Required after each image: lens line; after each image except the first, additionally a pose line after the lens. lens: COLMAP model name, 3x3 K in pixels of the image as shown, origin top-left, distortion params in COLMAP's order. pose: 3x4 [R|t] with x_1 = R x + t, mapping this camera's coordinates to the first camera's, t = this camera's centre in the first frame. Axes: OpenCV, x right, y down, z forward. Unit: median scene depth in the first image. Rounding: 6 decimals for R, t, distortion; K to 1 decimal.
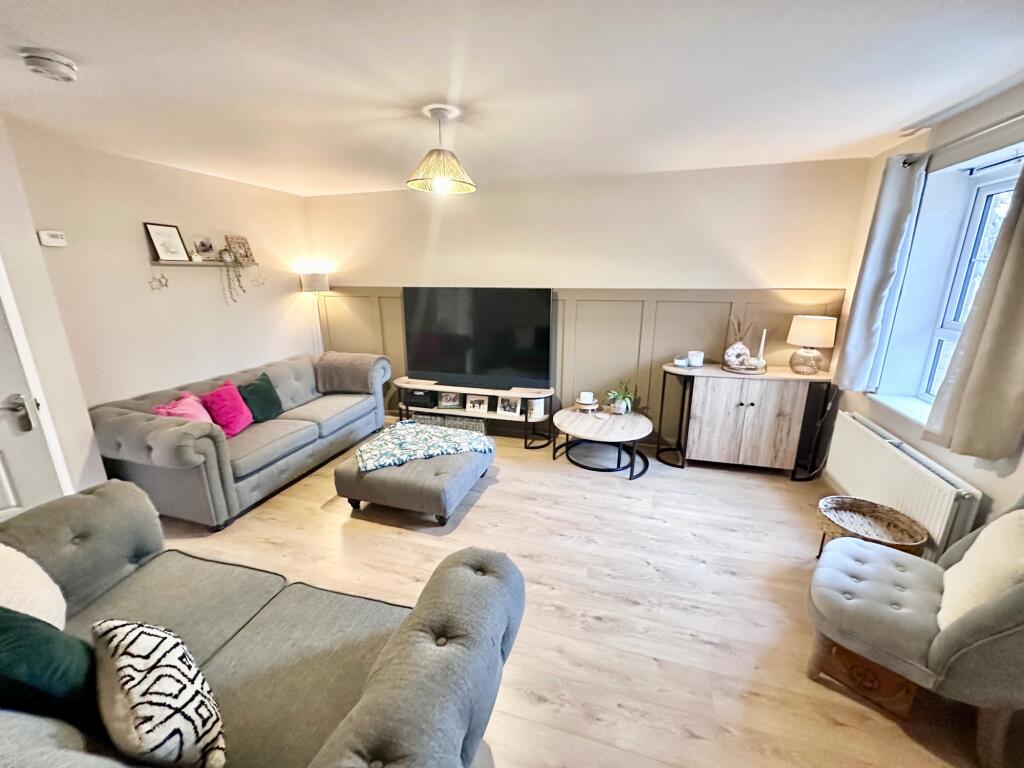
lens RADIAL K [[413.6, 0, 512.0], [0, 413.6, 384.0], [0, 0, 1]] dist [-0.008390, 0.000189]
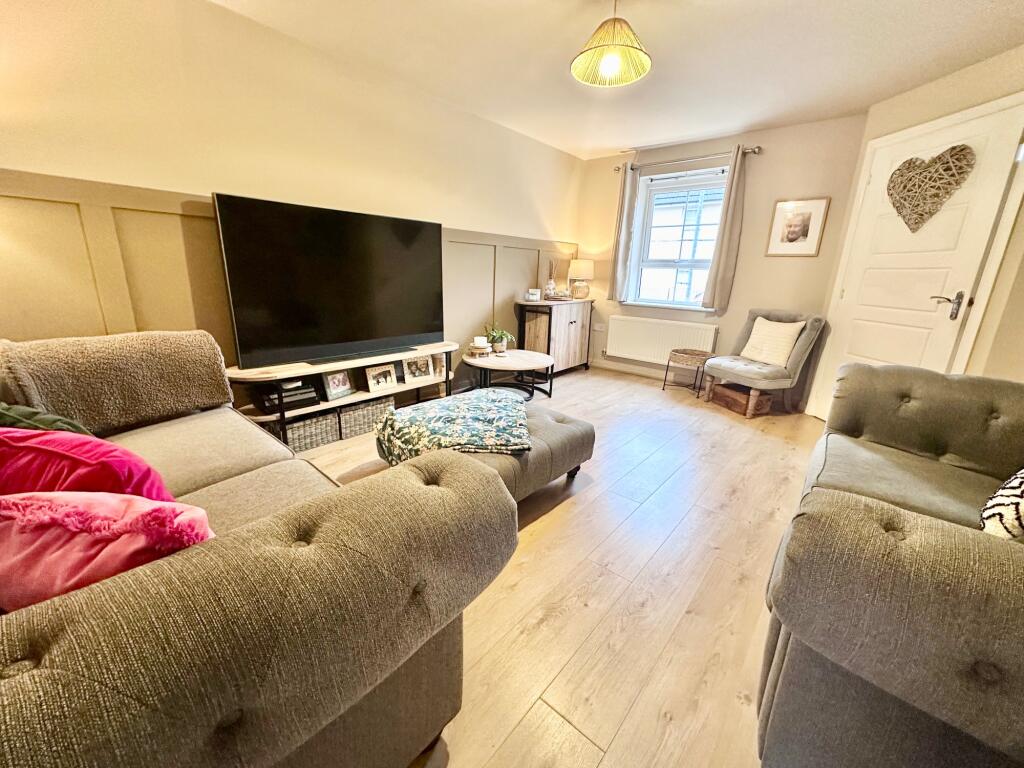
lens RADIAL K [[405.1, 0, 512.0], [0, 405.1, 384.0], [0, 0, 1]] dist [-0.002436, 0.000126]
pose [[0.405919, -0.229899, 0.884520, -0.639702], [0.204983, 0.966087, 0.157029, -0.006395], [-0.890624, 0.117571, 0.439278, 0.488079]]
